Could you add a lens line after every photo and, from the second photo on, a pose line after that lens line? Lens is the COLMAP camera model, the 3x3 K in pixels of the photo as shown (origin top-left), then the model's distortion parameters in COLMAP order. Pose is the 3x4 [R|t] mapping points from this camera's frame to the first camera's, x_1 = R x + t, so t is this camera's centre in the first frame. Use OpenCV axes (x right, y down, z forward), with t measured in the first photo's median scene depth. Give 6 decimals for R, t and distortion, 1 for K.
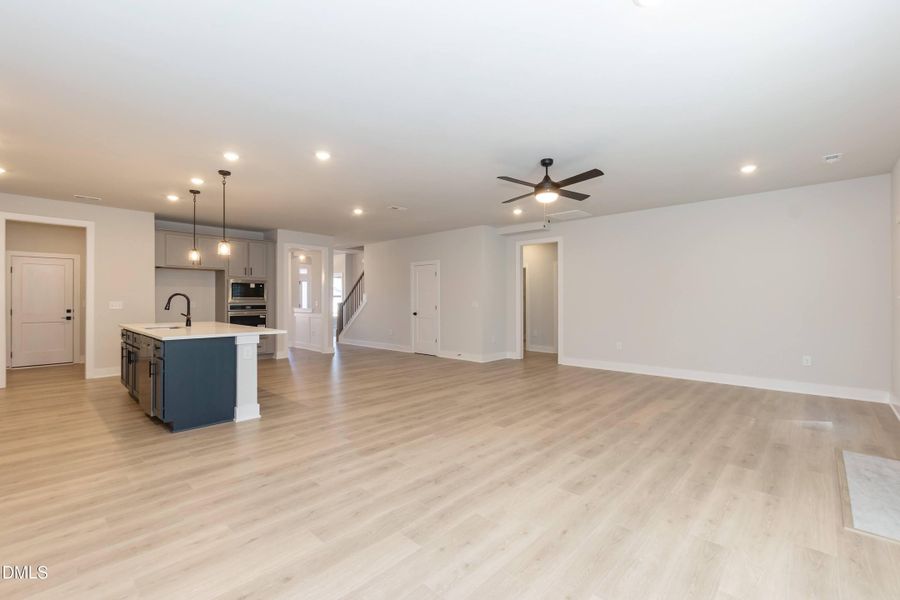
lens RADIAL K [[388.0, 0, 441.1], [0, 388.0, 299.7], [0, 0, 1]] dist [-0.007351, 0.000345]
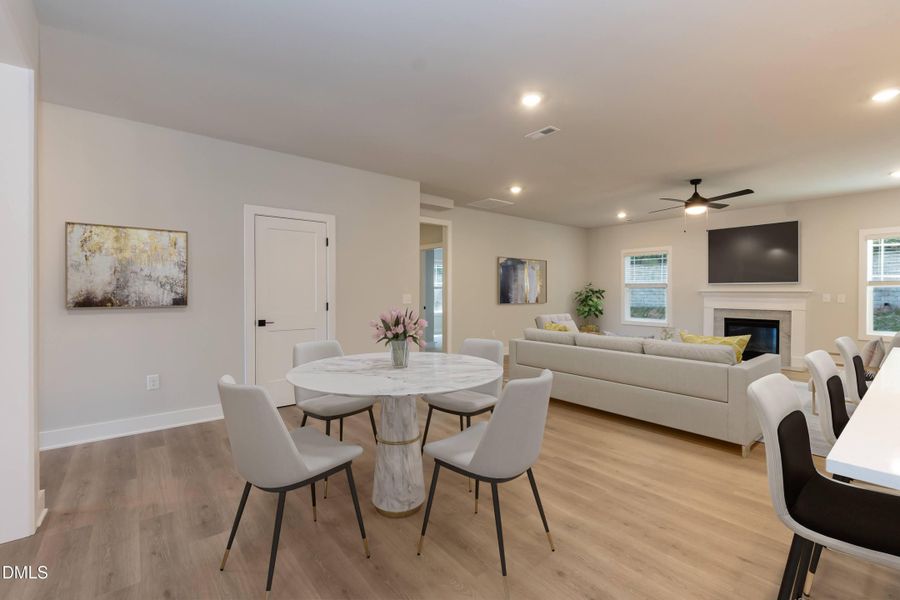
lens RADIAL K [[388.0, 0, 449.7], [0, 388.0, 296.5], [0, 0, 1]] dist [-0.007351, 0.000345]
pose [[0.123656, -0.013565, 0.992232, -0.571428], [-0.001269, 0.999904, 0.013828, -0.001015], [-0.992324, -0.002969, 0.123627, 0.868144]]
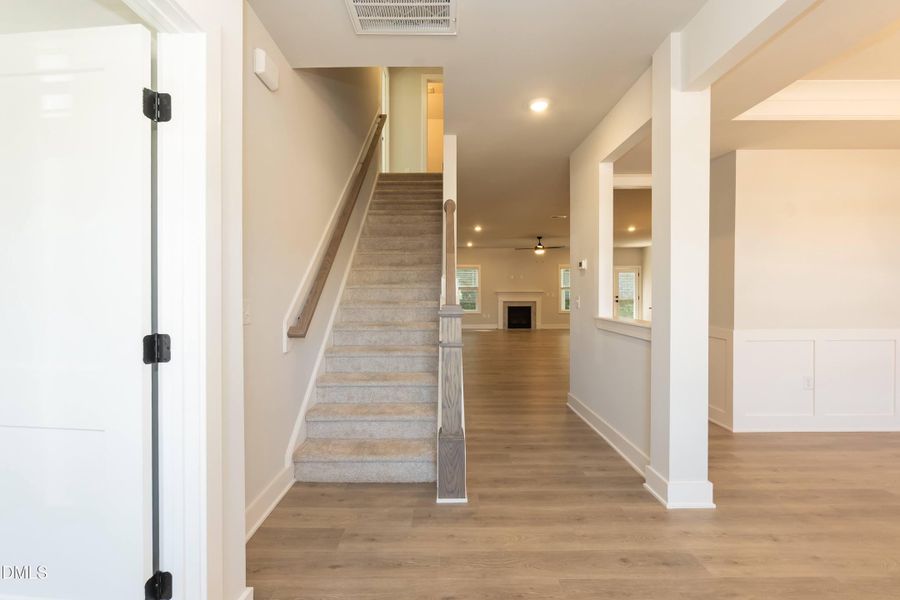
lens RADIAL K [[388.0, 0, 445.3], [0, 388.0, 297.3], [0, 0, 1]] dist [-0.007351, 0.000345]
pose [[-0.689477, -0.009102, 0.724250, -0.613056], [0.000722, 0.999912, 0.013253, -0.000445], [-0.724307, 0.009661, -0.689410, 1.714608]]
